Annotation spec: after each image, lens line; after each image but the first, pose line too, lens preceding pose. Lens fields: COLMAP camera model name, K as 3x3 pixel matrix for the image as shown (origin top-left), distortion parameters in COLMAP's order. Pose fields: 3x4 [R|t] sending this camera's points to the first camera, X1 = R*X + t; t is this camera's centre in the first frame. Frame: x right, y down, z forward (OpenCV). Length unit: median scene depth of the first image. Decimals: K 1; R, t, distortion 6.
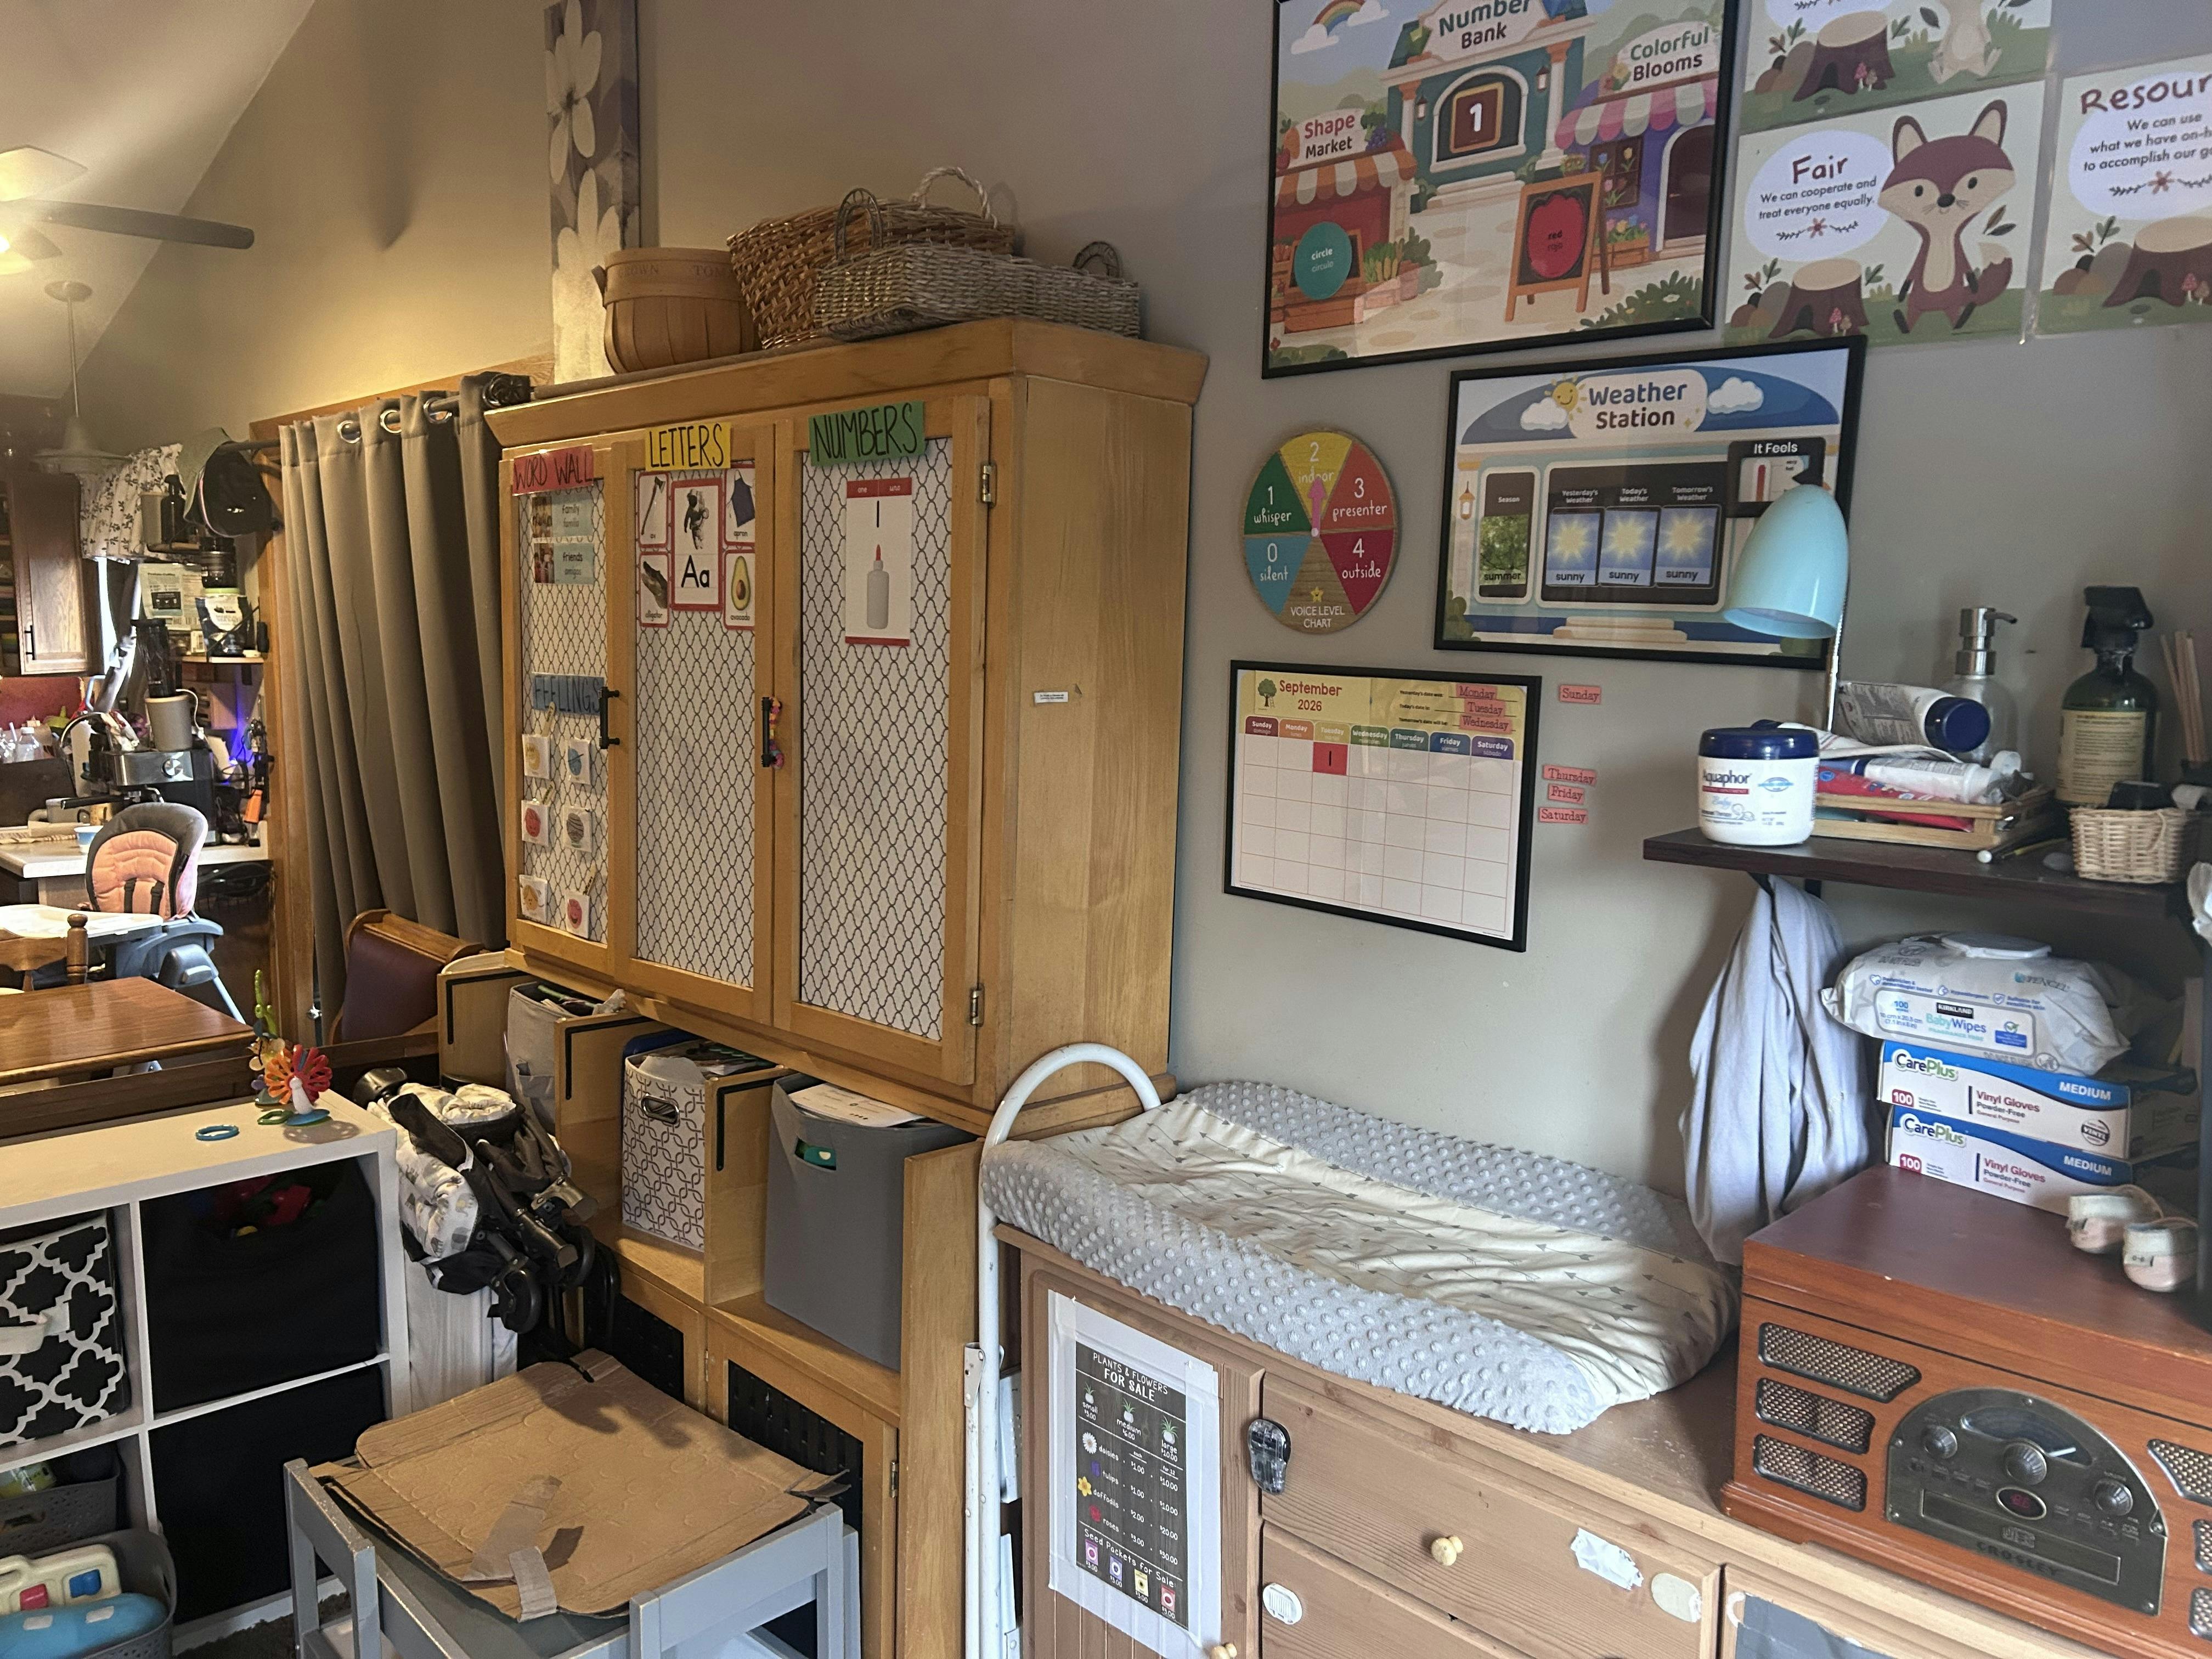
lens RADIAL K [[1661.5, 0, 1106.8], [0, 1661.5, 836.1], [0, 0, 1]] dist [0.025757, -0.014170]
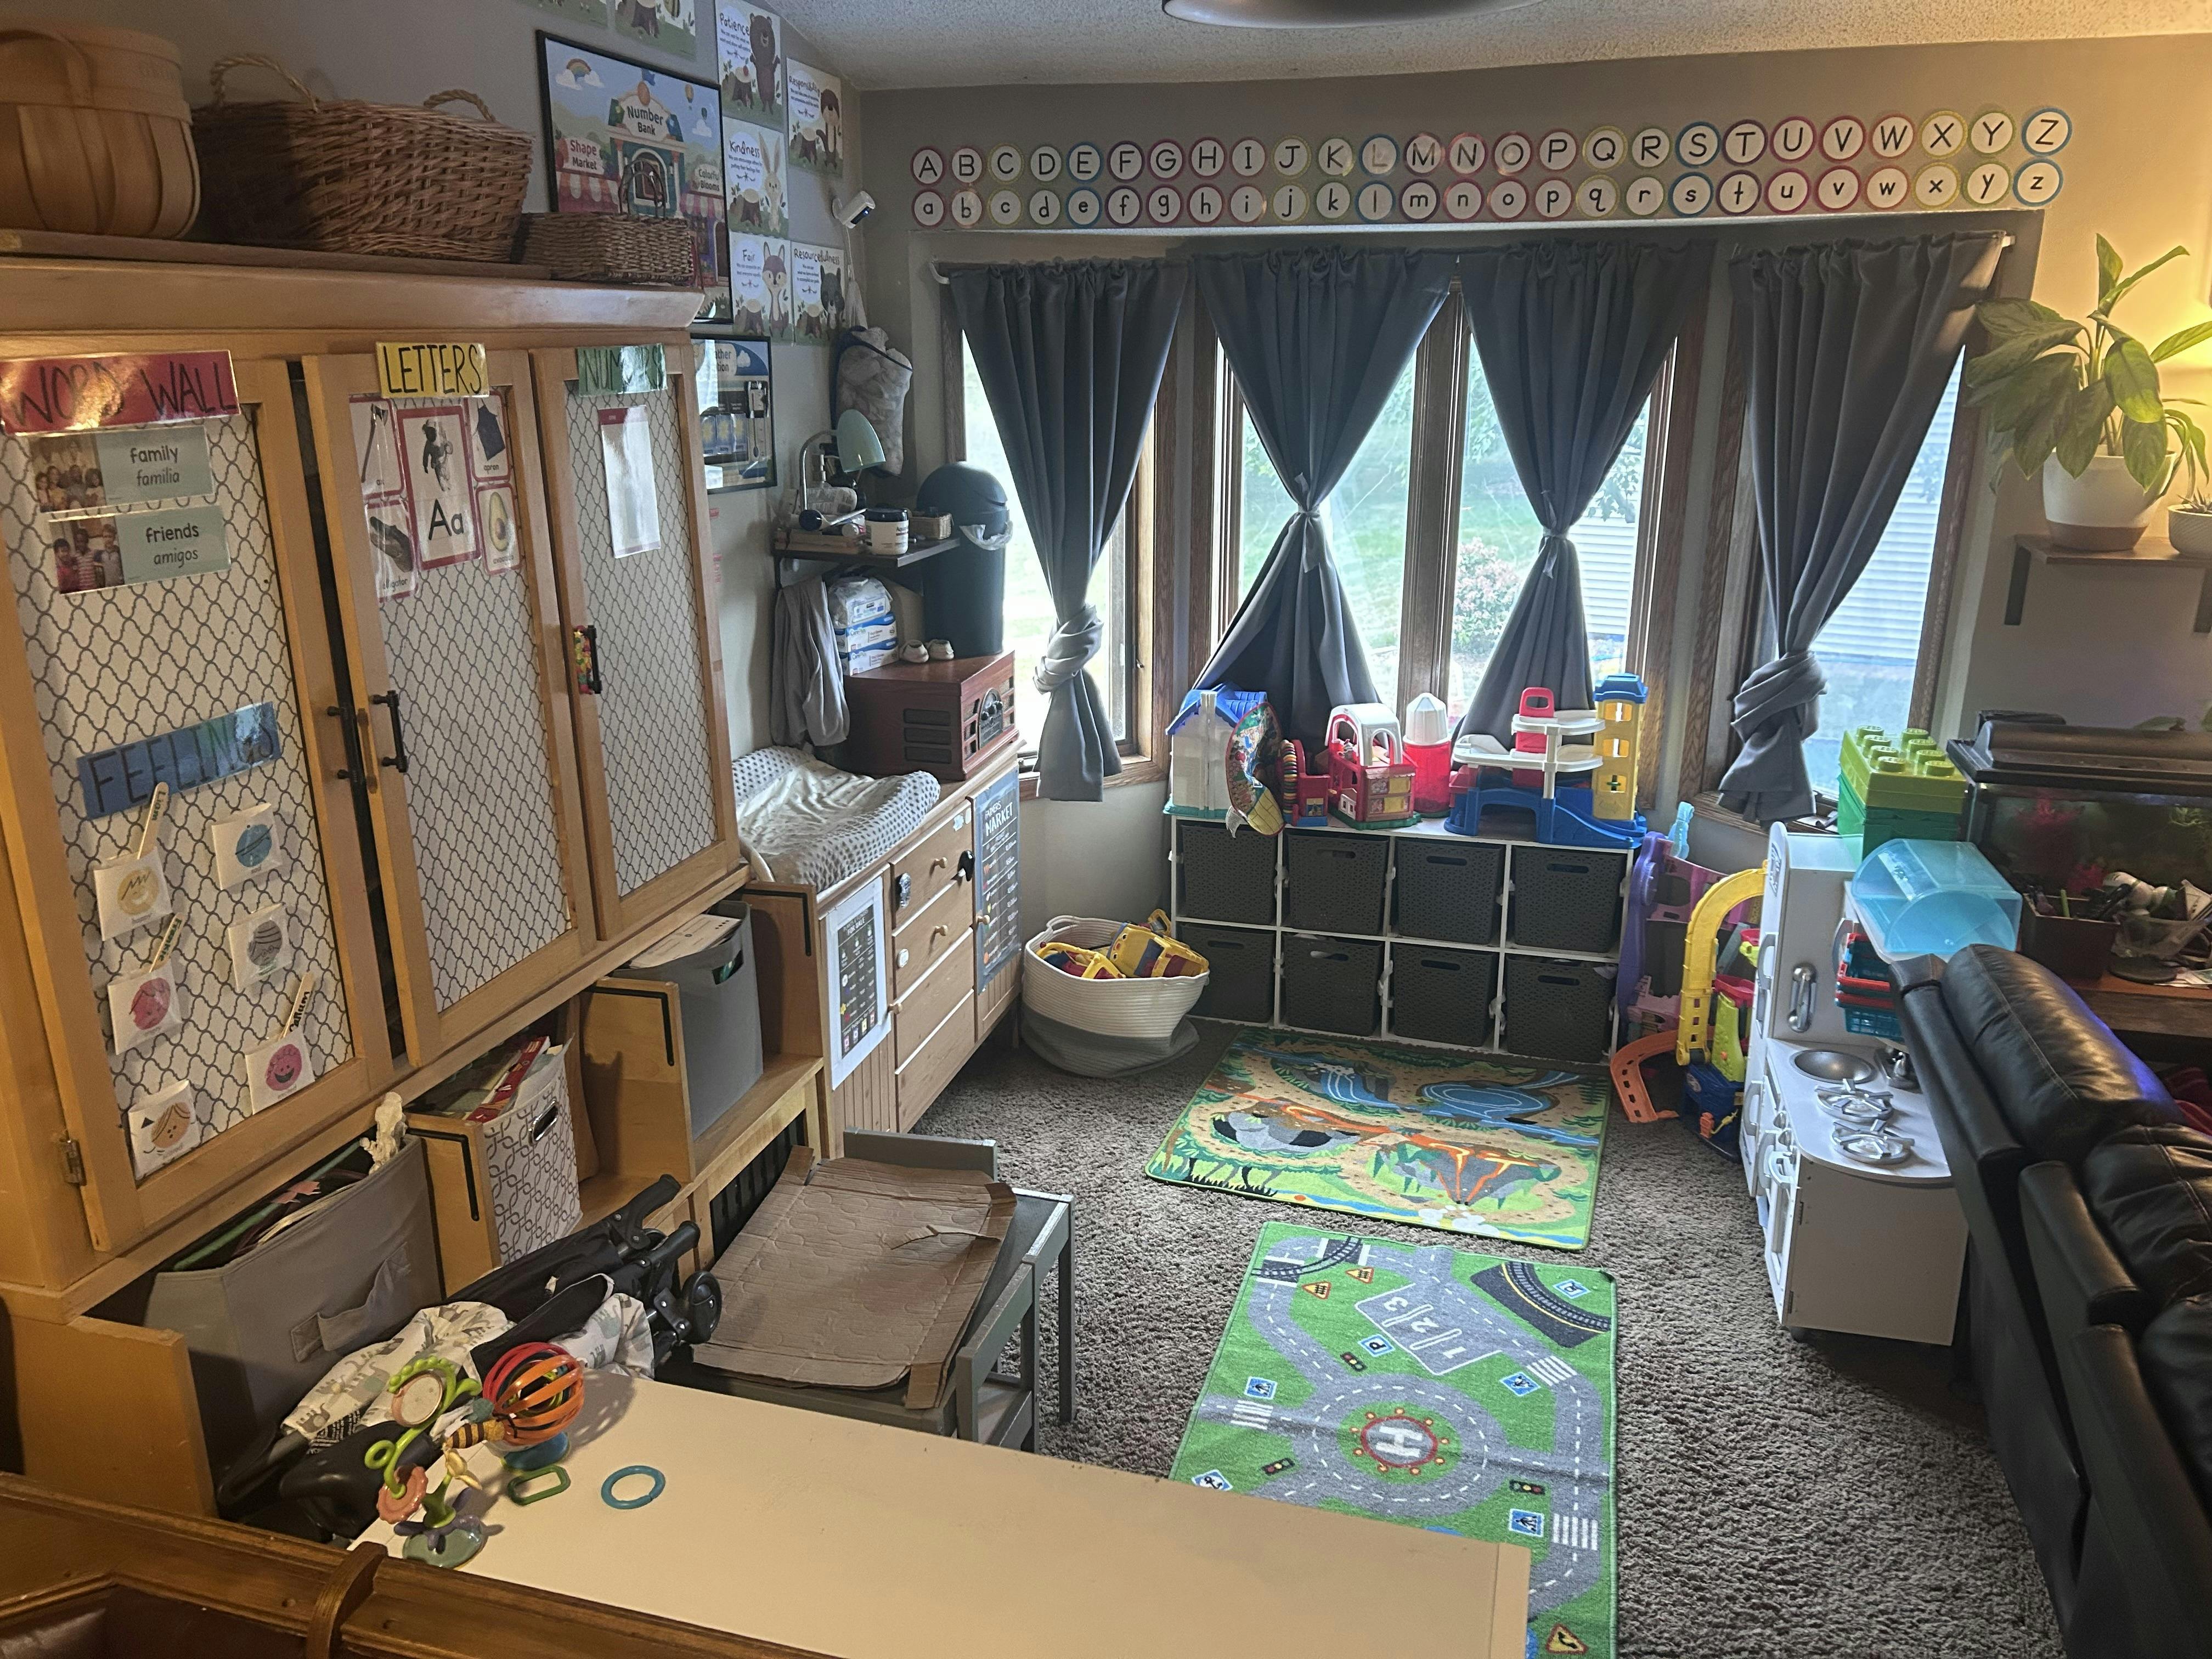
lens RADIAL K [[1661.5, 0, 1105.8], [0, 1661.5, 835.3], [0, 0, 1]] dist [0.025757, -0.014170]
pose [[-0.504146, -0.264836, 0.822009, -1.183647], [0.106480, 0.925496, 0.363483, -0.289008], [-0.857029, 0.270776, -0.438385, 1.154621]]
